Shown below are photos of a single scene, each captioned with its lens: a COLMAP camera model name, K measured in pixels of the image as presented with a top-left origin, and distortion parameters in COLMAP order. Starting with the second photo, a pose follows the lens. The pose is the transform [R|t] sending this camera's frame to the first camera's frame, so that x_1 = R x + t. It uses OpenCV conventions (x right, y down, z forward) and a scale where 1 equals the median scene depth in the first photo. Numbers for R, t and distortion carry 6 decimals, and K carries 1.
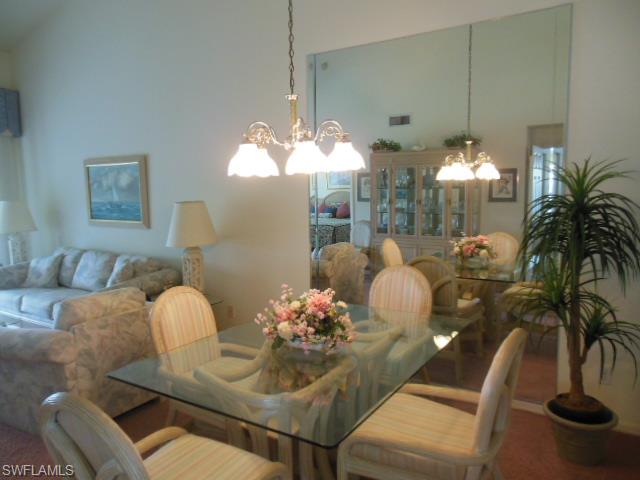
lens RADIAL K [[487.6, 0, 316.9], [0, 487.6, 243.8], [0, 0, 1]] dist [-0.075258, 0.113866]
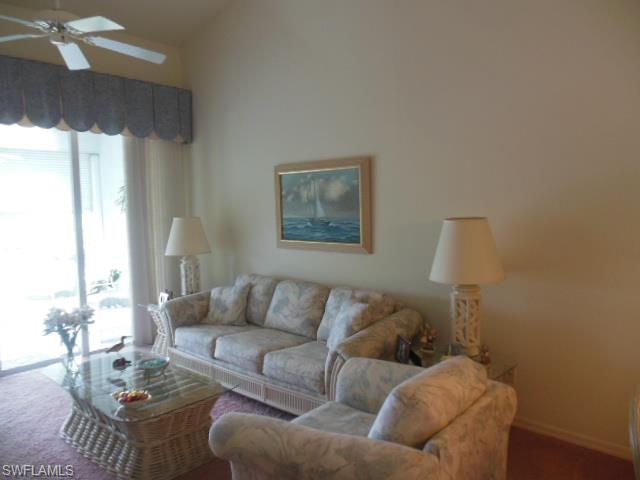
lens RADIAL K [[487.6, 0, 316.9], [0, 487.6, 243.8], [0, 0, 1]] dist [-0.075258, 0.113866]
pose [[0.985665, 0.009062, -0.168469, -0.291530], [-0.014928, 0.999324, -0.033588, -0.018958], [0.168051, 0.035622, 0.985135, 0.226581]]
